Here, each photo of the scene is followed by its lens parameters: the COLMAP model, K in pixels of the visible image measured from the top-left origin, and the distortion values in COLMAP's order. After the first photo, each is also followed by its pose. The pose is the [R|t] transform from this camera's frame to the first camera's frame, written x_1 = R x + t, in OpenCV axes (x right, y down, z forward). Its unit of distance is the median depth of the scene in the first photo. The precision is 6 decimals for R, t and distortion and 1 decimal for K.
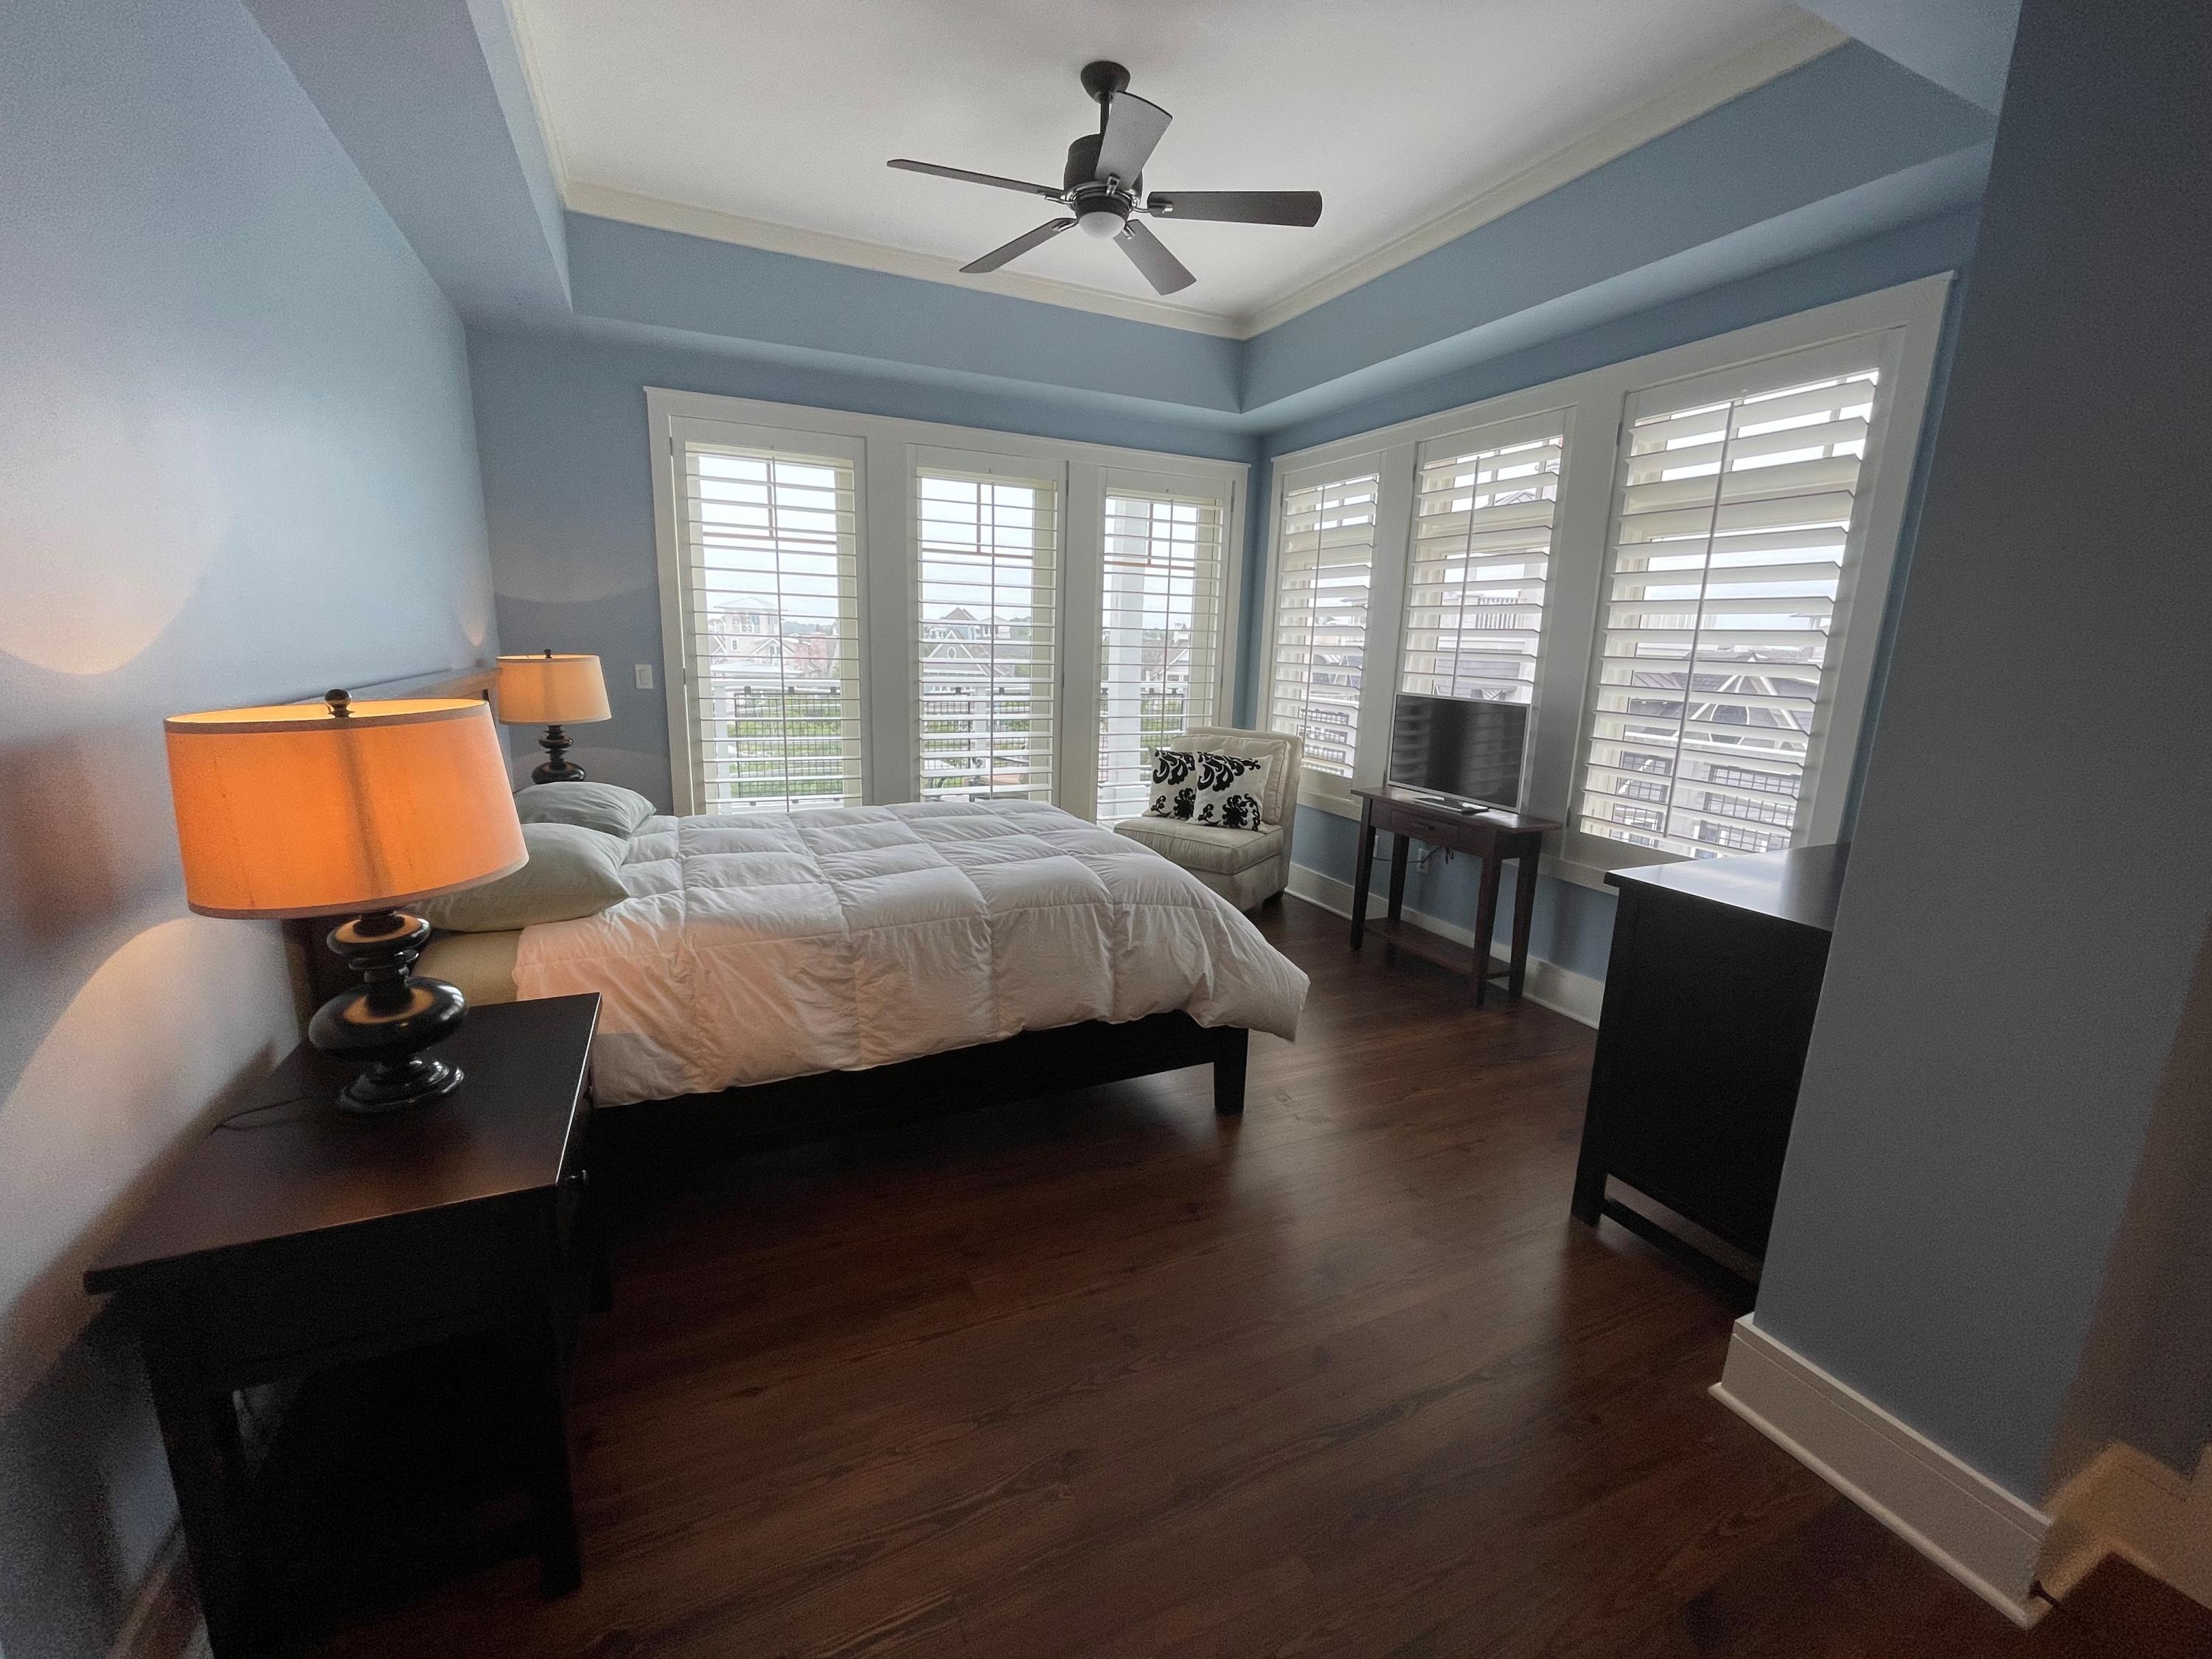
lens RADIAL K [[893.6, 0, 1106.0], [0, 893.6, 829.5], [0, 0, 1]] dist [-0.000778, 0.000073]
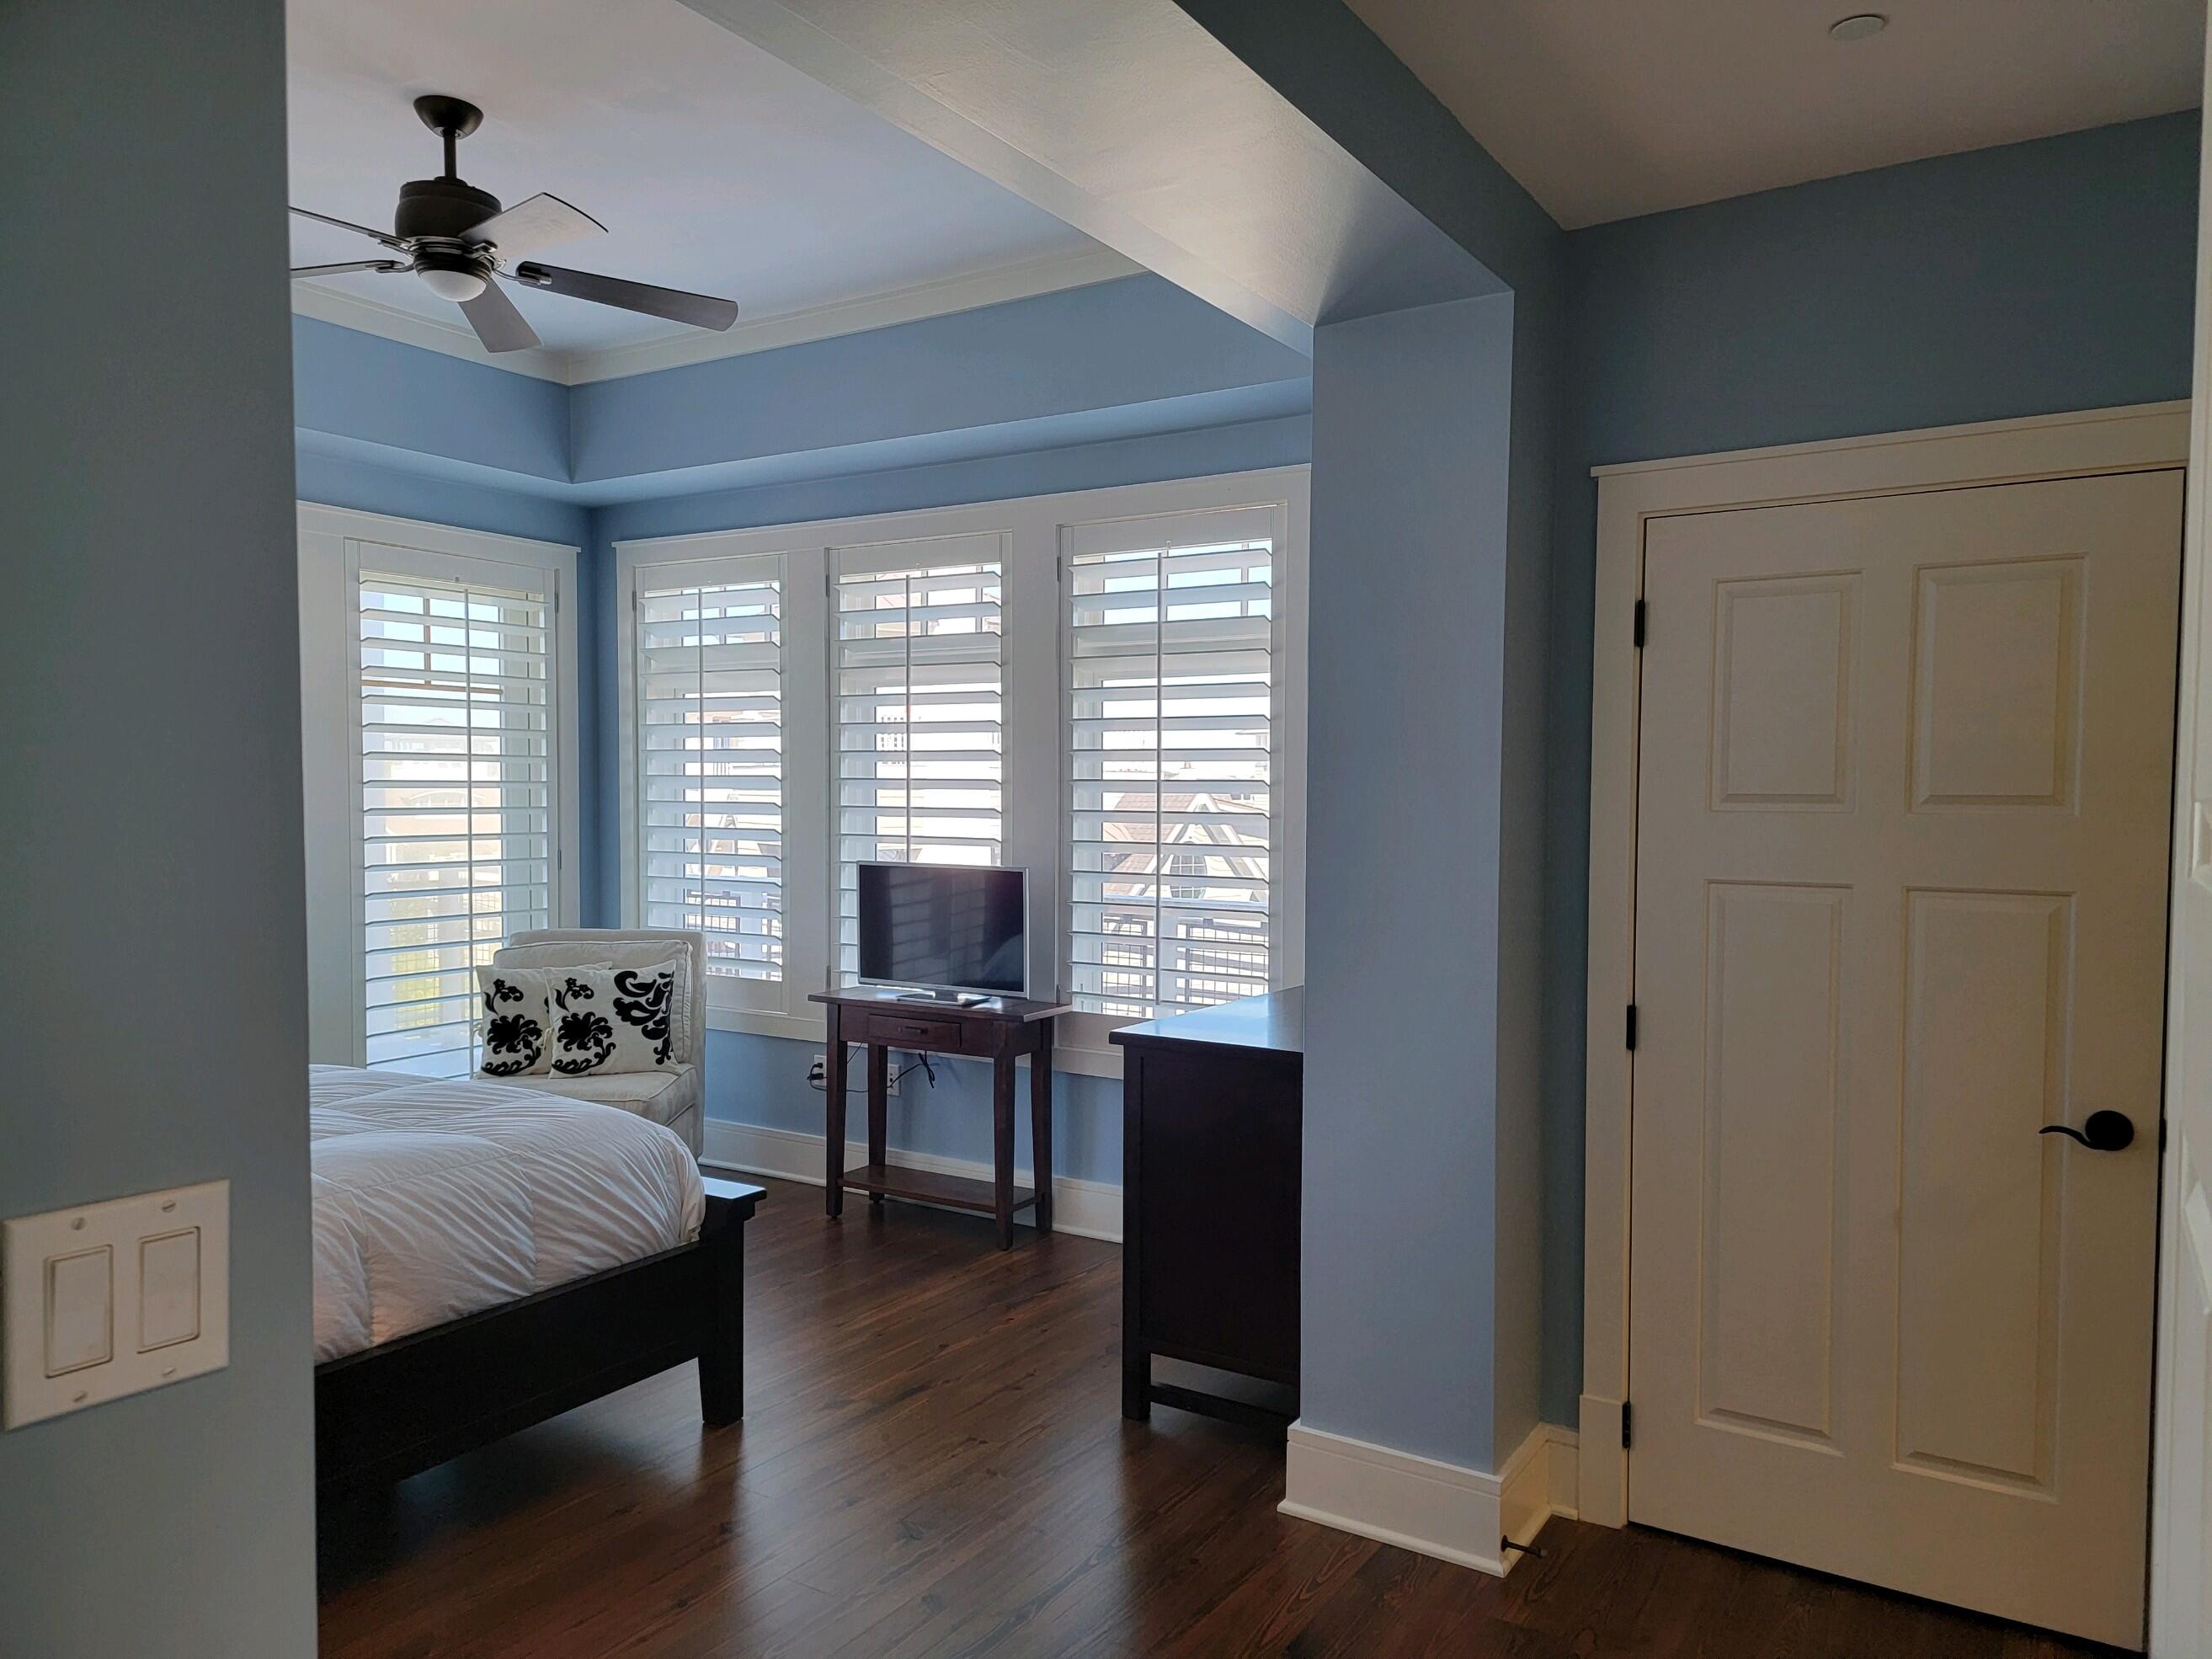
lens RADIAL K [[1525.7, 0, 1113.6], [0, 1525.7, 828.0], [0, 0, 1]] dist [0.084950, -0.075562]
pose [[0.849310, -0.035717, 0.526684, -0.220955], [0.128880, 0.981547, -0.141263, 0.047475], [-0.511920, 0.187855, 0.838241, -0.304301]]
